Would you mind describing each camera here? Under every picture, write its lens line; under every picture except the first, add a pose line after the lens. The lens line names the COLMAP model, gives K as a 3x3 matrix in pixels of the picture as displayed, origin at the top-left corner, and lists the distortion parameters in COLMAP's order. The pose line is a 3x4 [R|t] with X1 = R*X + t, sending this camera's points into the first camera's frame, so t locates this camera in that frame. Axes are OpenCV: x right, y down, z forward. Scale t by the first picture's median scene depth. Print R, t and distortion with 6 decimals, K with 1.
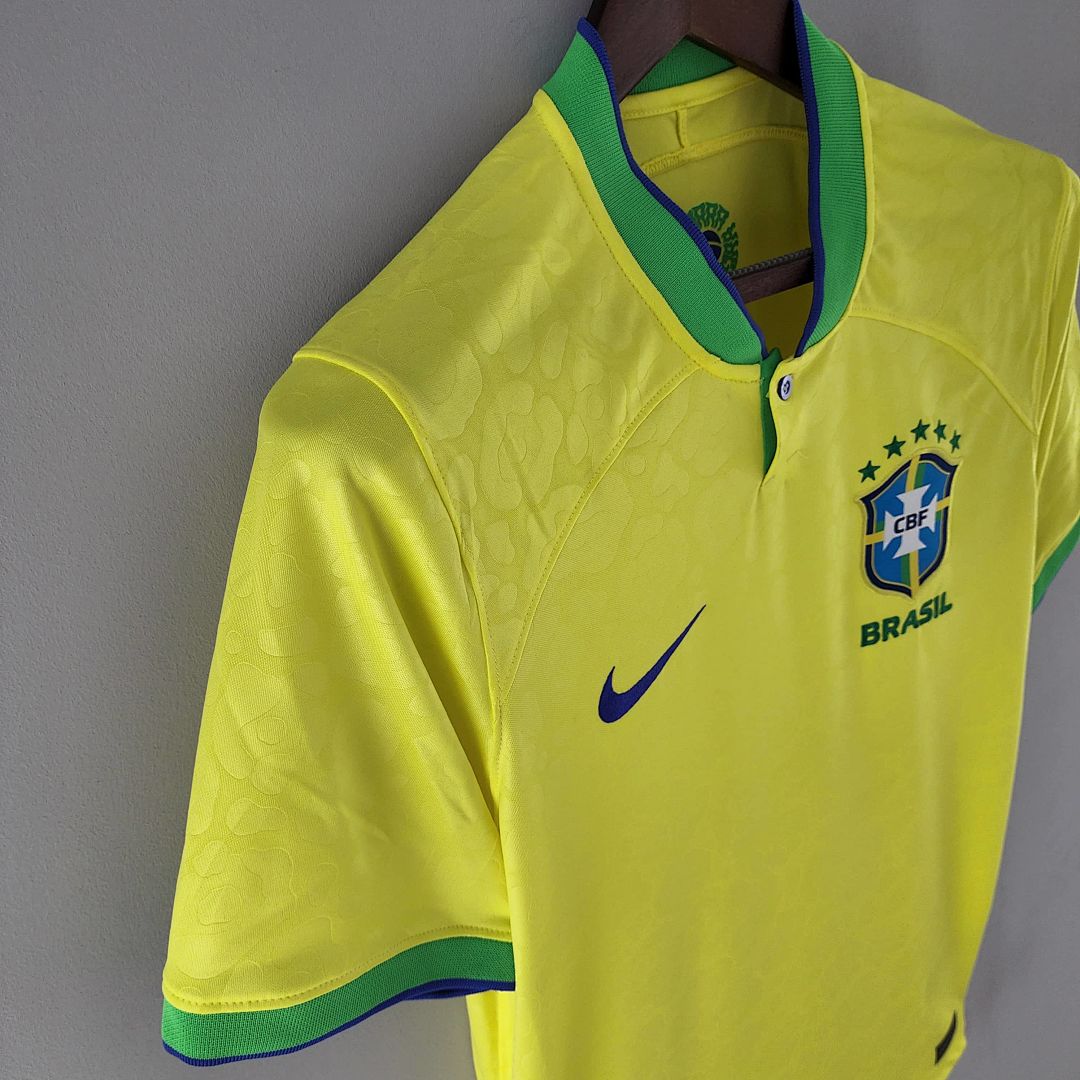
lens RADIAL K [[1006.7, 0, 540.0], [0, 1006.7, 540.0], [0, 0, 1]] dist [0.032578, -0.027419]
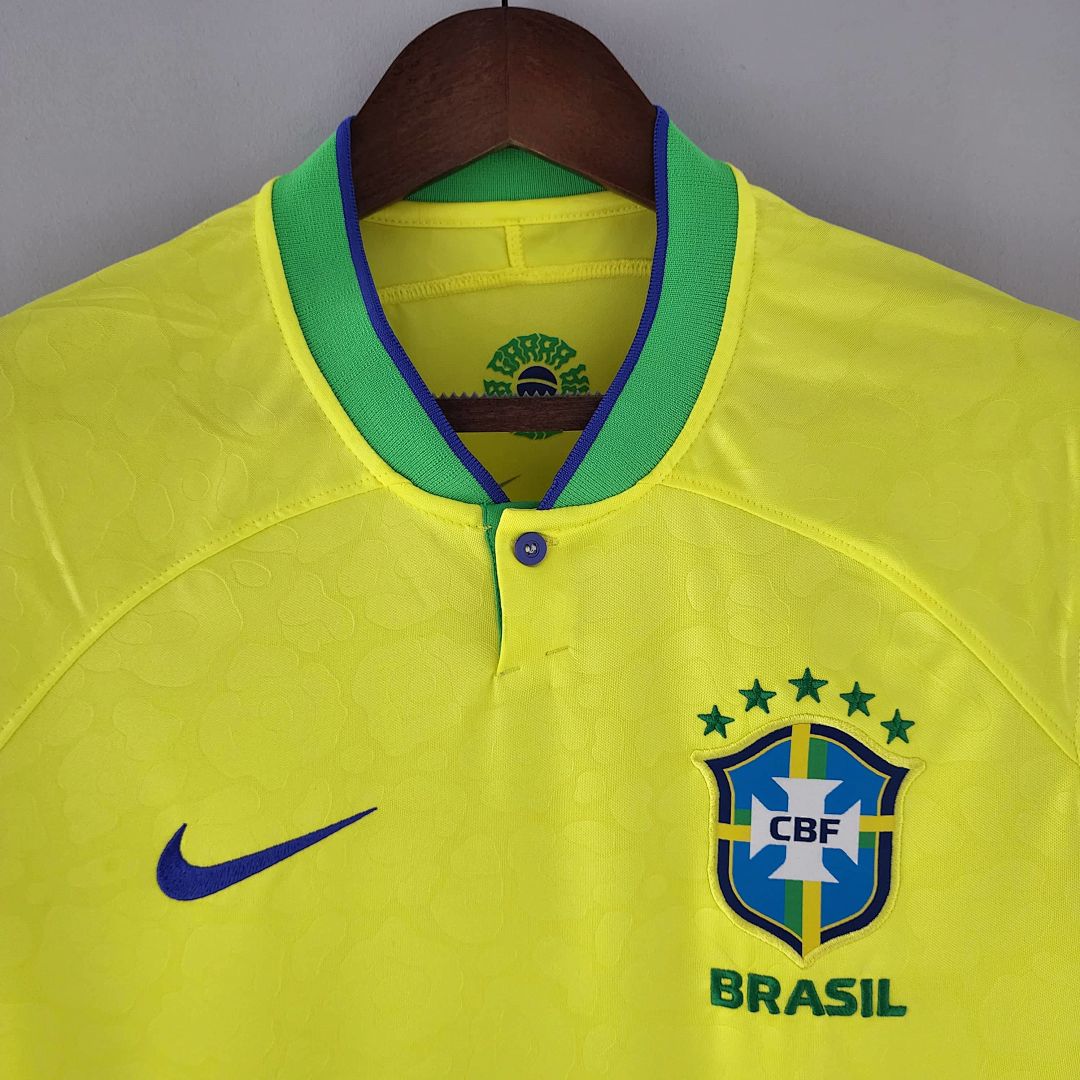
lens RADIAL K [[1006.7, 0, 540.0], [0, 1006.7, 540.0], [0, 0, 1]] dist [0.032578, -0.027419]
pose [[0.824468, 0.162478, -0.542082, 0.558573], [-0.314348, 0.928012, -0.199948, -0.007483], [0.470572, 0.335253, 0.816191, 0.325417]]
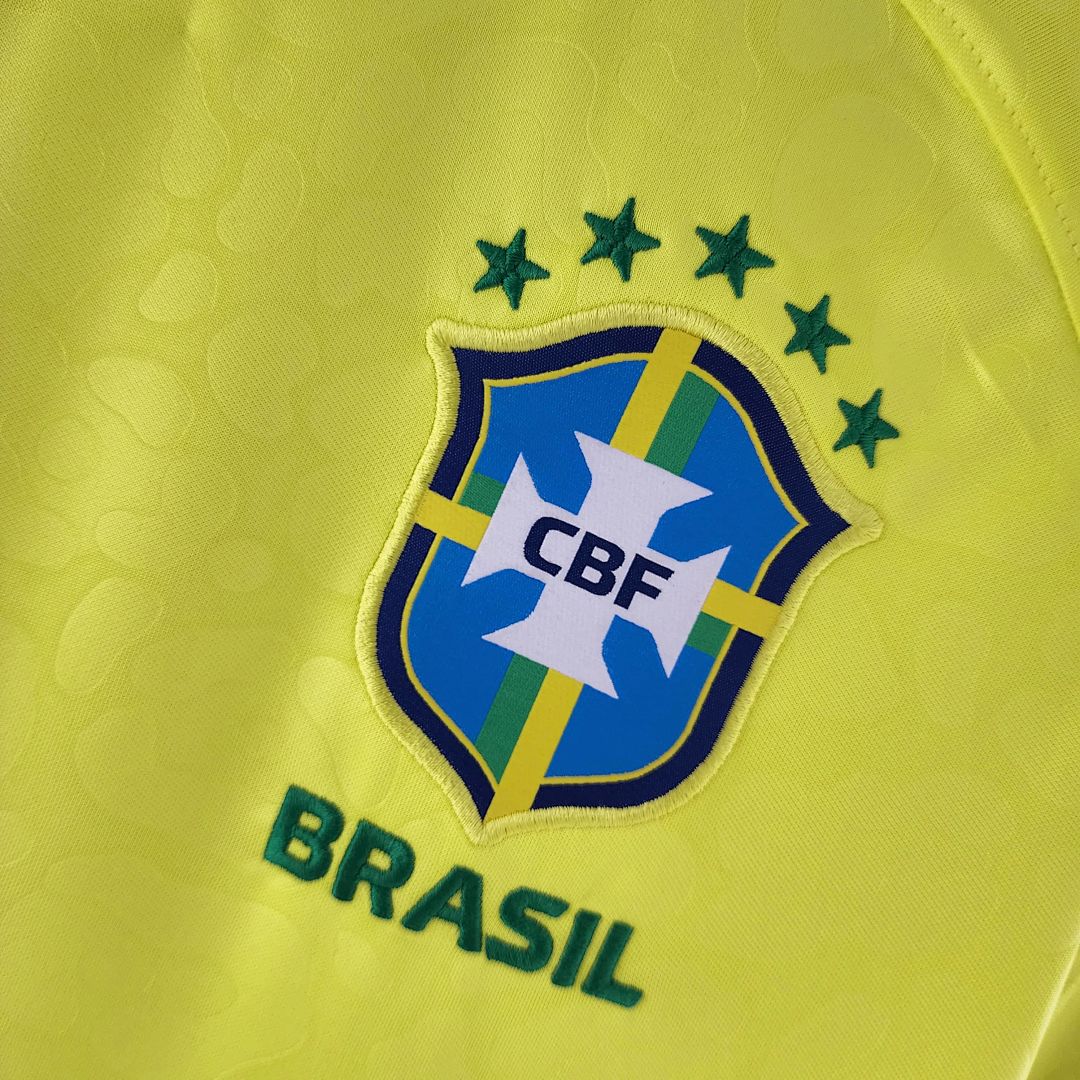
lens RADIAL K [[1006.7, 0, 540.0], [0, 1006.7, 540.0], [0, 0, 1]] dist [0.032578, -0.027419]
pose [[0.760671, 0.488234, -0.427793, 0.486095], [-0.619668, 0.742459, -0.254491, 0.063774], [0.193367, 0.458673, 0.867311, 0.743798]]
